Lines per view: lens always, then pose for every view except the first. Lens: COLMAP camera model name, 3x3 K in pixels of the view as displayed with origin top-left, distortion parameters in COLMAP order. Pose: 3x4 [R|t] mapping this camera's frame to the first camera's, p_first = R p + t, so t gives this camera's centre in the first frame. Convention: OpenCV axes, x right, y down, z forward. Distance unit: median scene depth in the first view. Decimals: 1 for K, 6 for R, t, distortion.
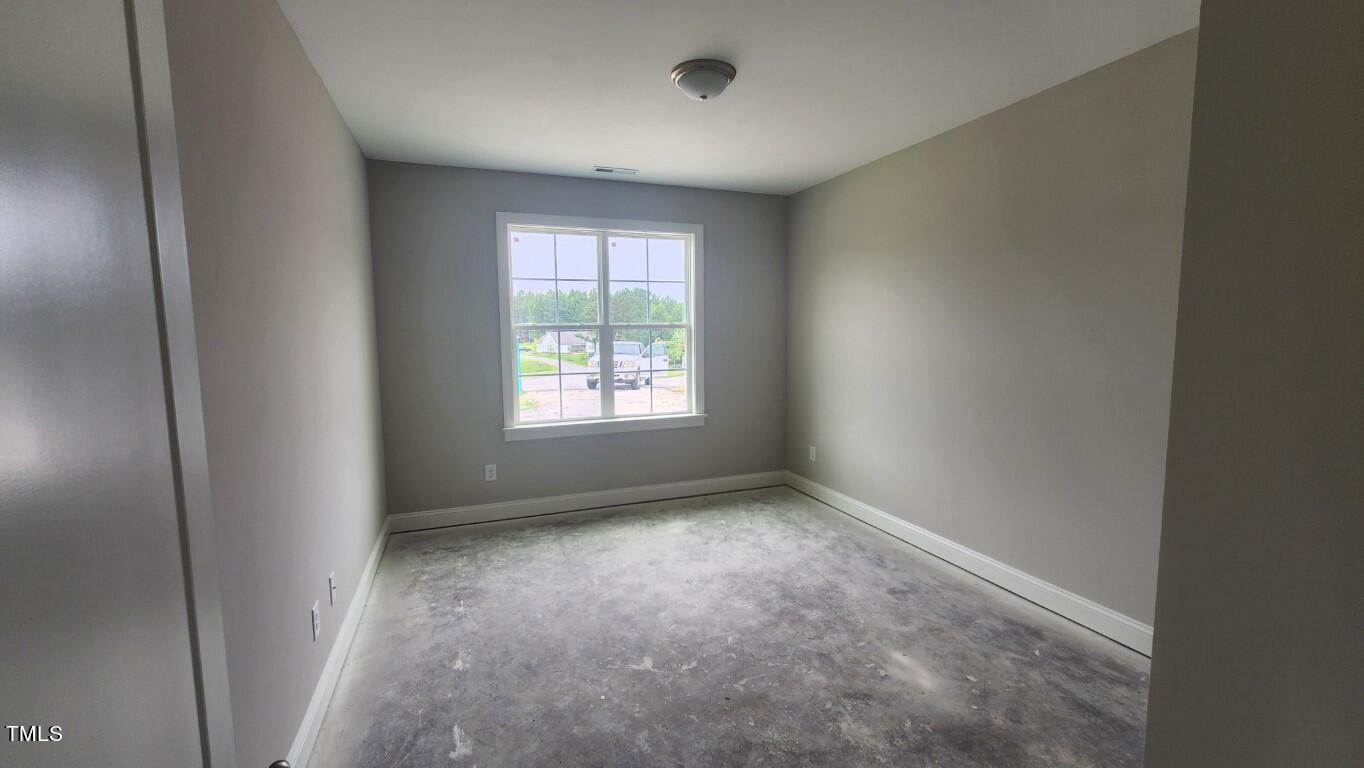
lens RADIAL K [[563.2, 0, 674.1], [0, 563.2, 381.7], [0, 0, 1]] dist [-0.001343, -0.000105]
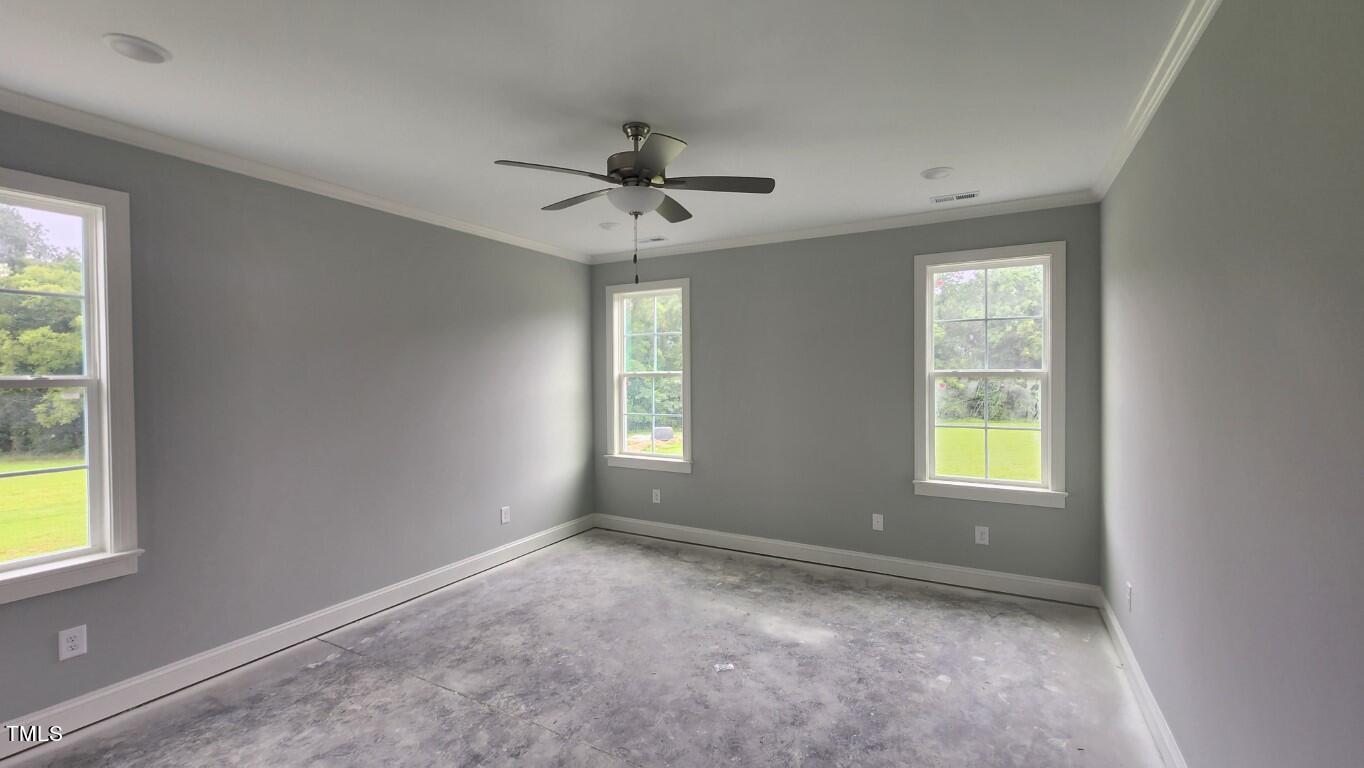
lens RADIAL K [[563.2, 0, 654.5], [0, 563.2, 382.2], [0, 0, 1]] dist [-0.001343, -0.000105]
pose [[0.632075, 0.014092, -0.774779, 0.184096], [-0.076554, 0.996079, -0.044337, -0.007946], [0.771116, 0.087337, 0.630676, 0.069417]]
